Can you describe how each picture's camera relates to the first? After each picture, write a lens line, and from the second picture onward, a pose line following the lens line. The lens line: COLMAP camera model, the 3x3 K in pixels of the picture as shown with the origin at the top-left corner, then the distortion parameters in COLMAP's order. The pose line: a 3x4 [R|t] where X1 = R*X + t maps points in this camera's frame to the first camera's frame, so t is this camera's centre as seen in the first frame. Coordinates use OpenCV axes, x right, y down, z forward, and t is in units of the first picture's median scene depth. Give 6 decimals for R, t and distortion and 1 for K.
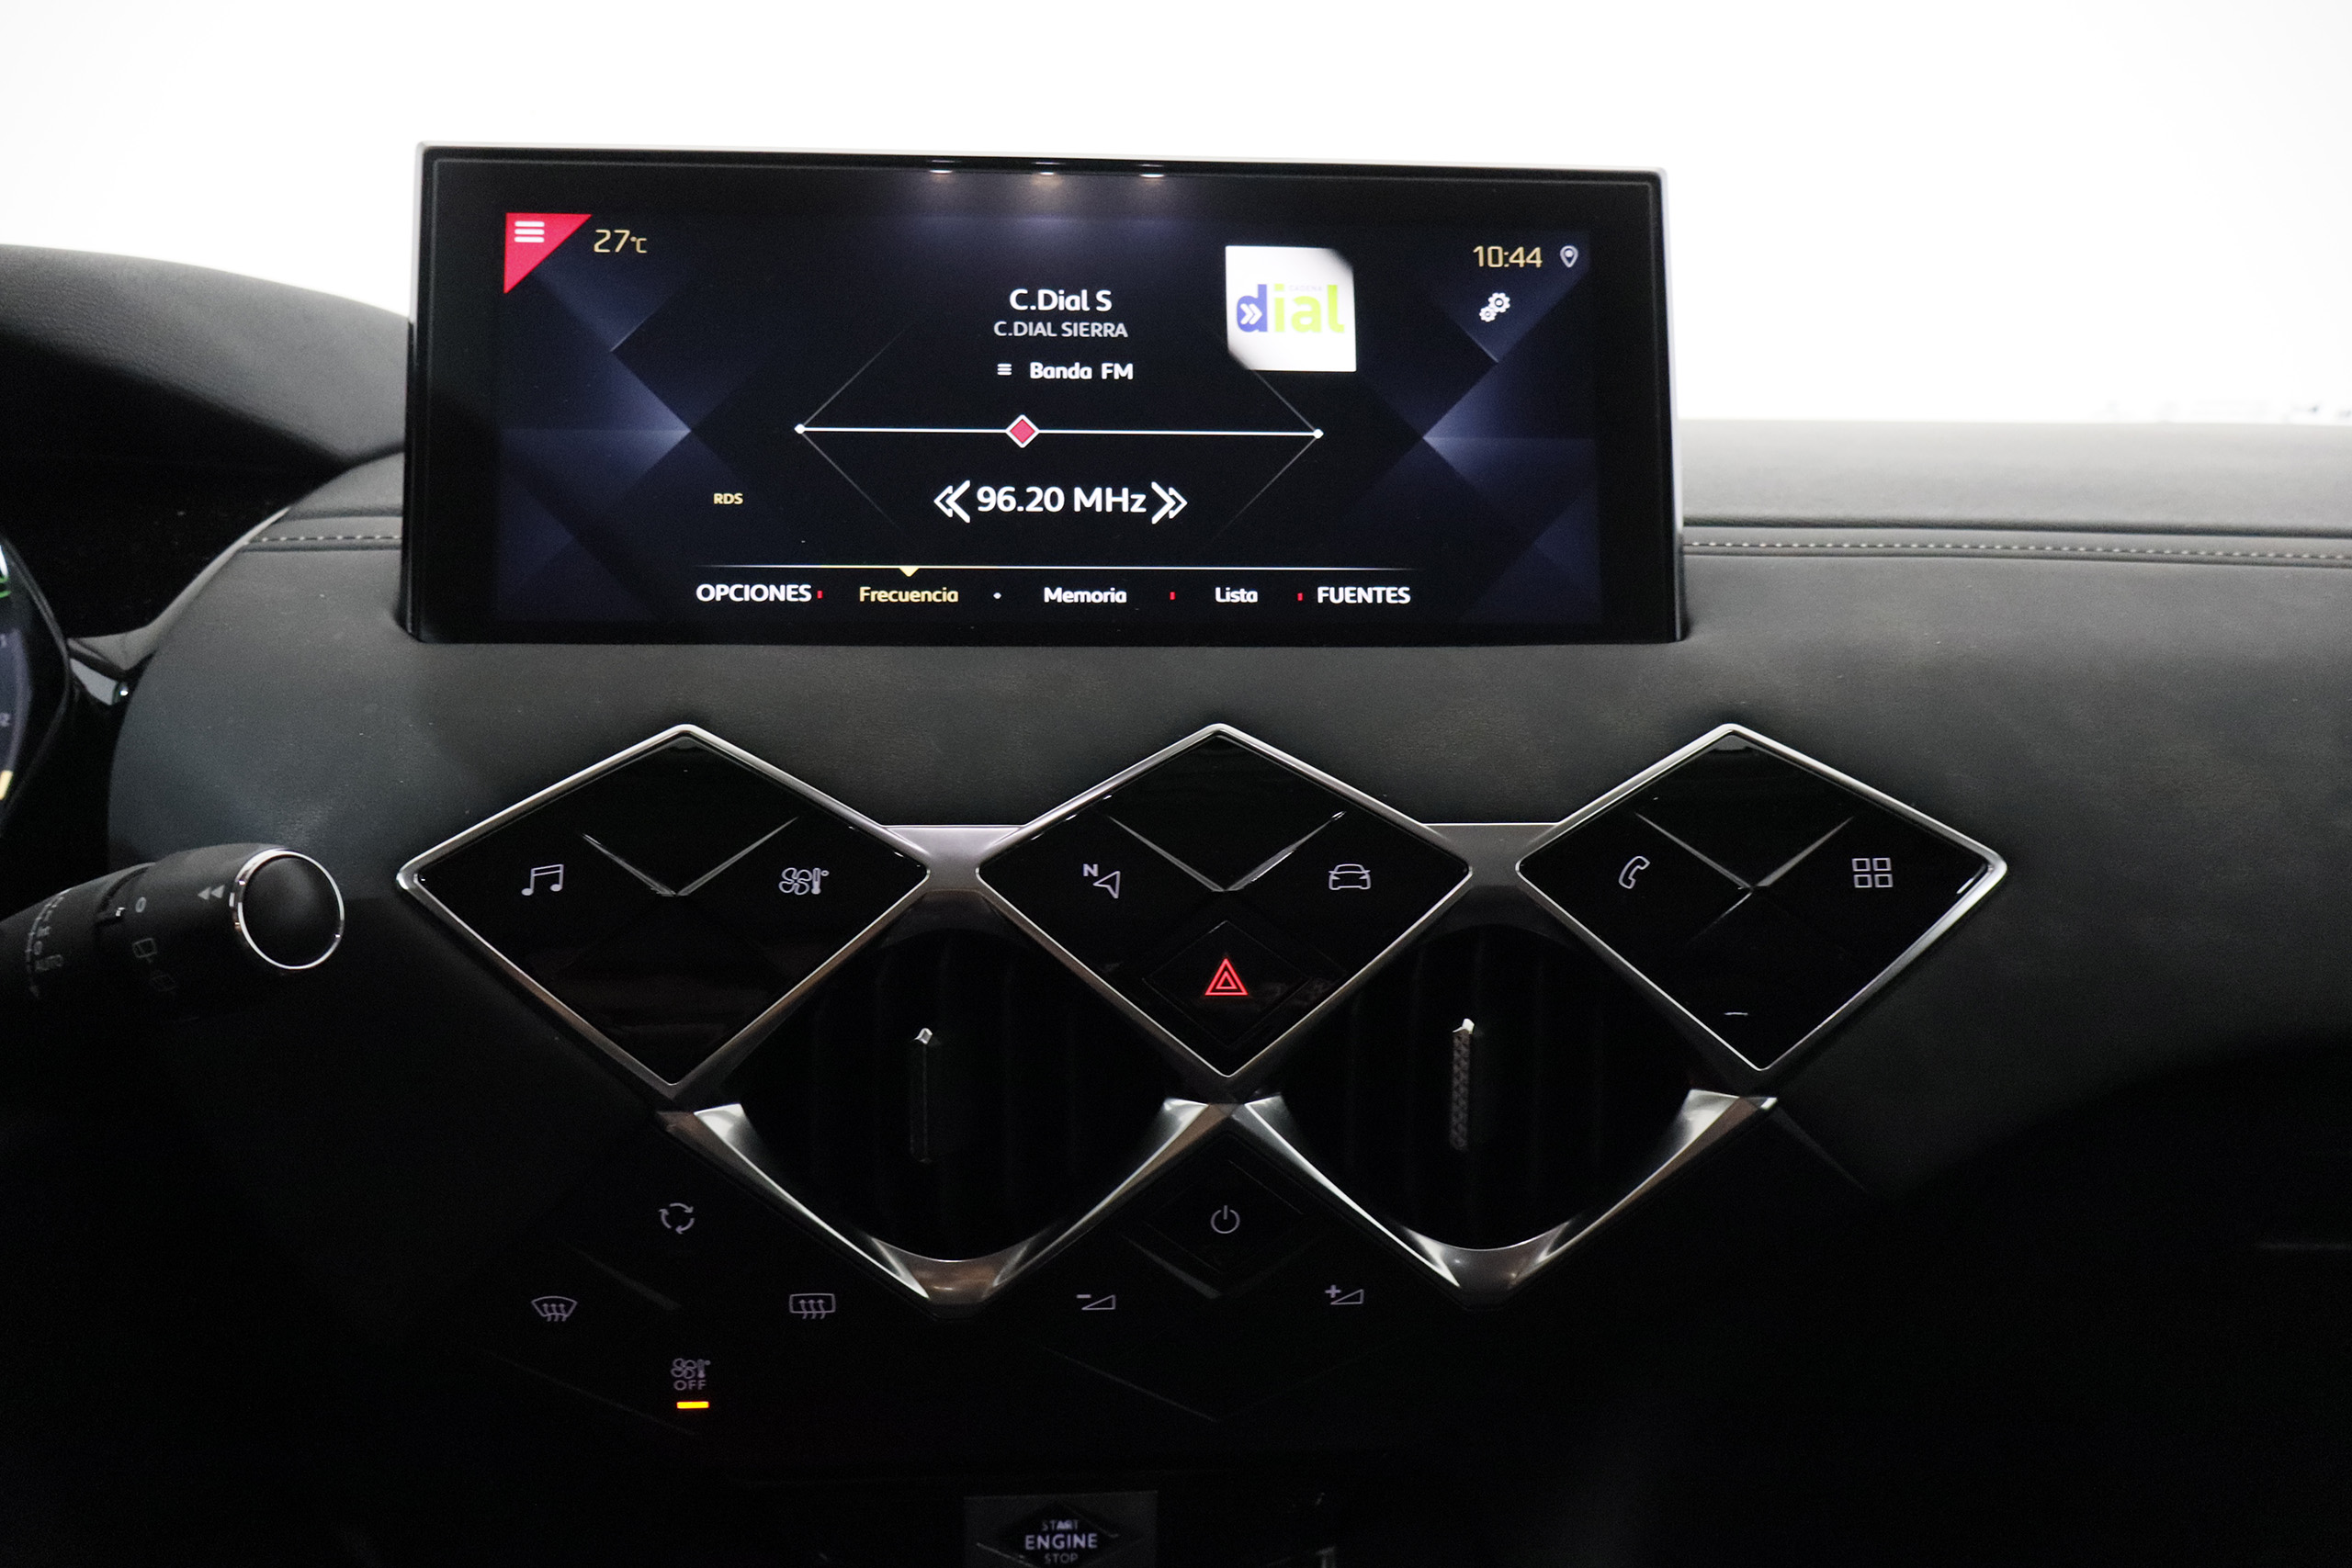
lens RADIAL K [[1978.8, 0, 1176.0], [0, 1978.8, 784.0], [0, 0, 1]] dist [-0.003352, -0.002138]
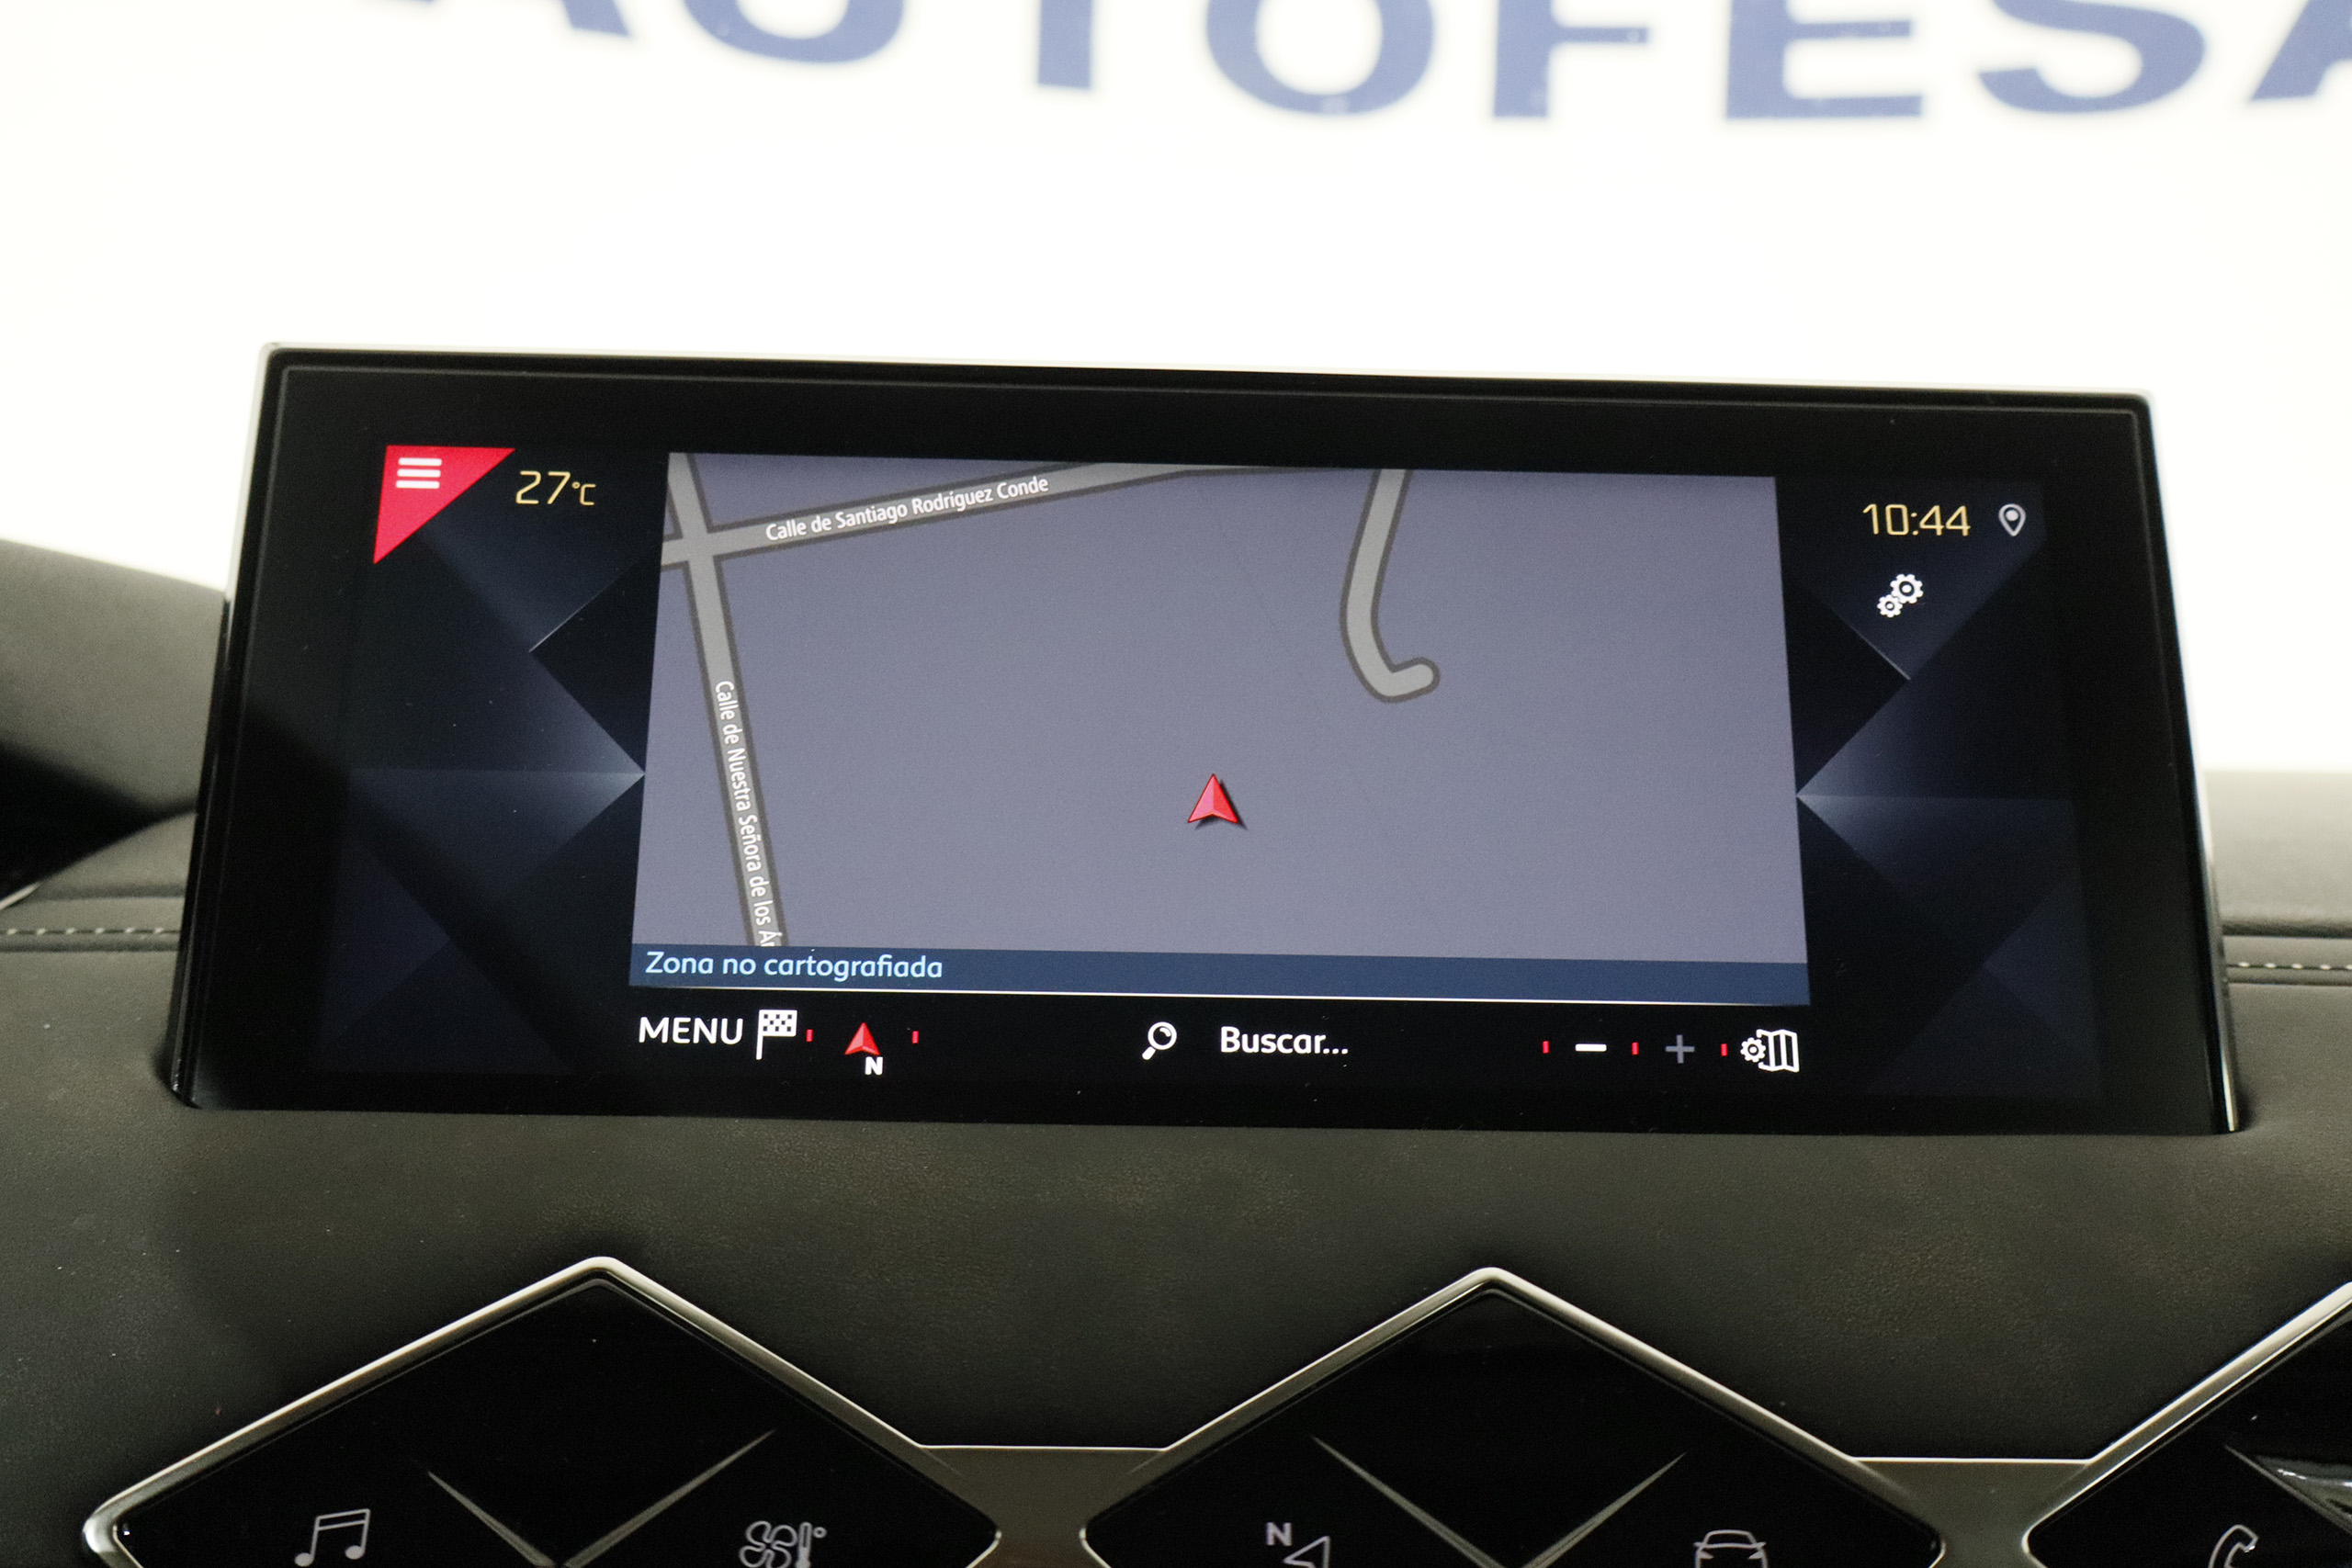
lens RADIAL K [[2288.9, 0, 1176.0], [0, 2288.9, 784.0], [0, 0, 1]] dist [0.042360, -0.000012]
pose [[0.999086, 0.009630, -0.041639, -0.042901], [-0.016562, 0.985391, -0.169499, -0.052126], [0.039399, 0.170034, 0.984650, 0.274984]]
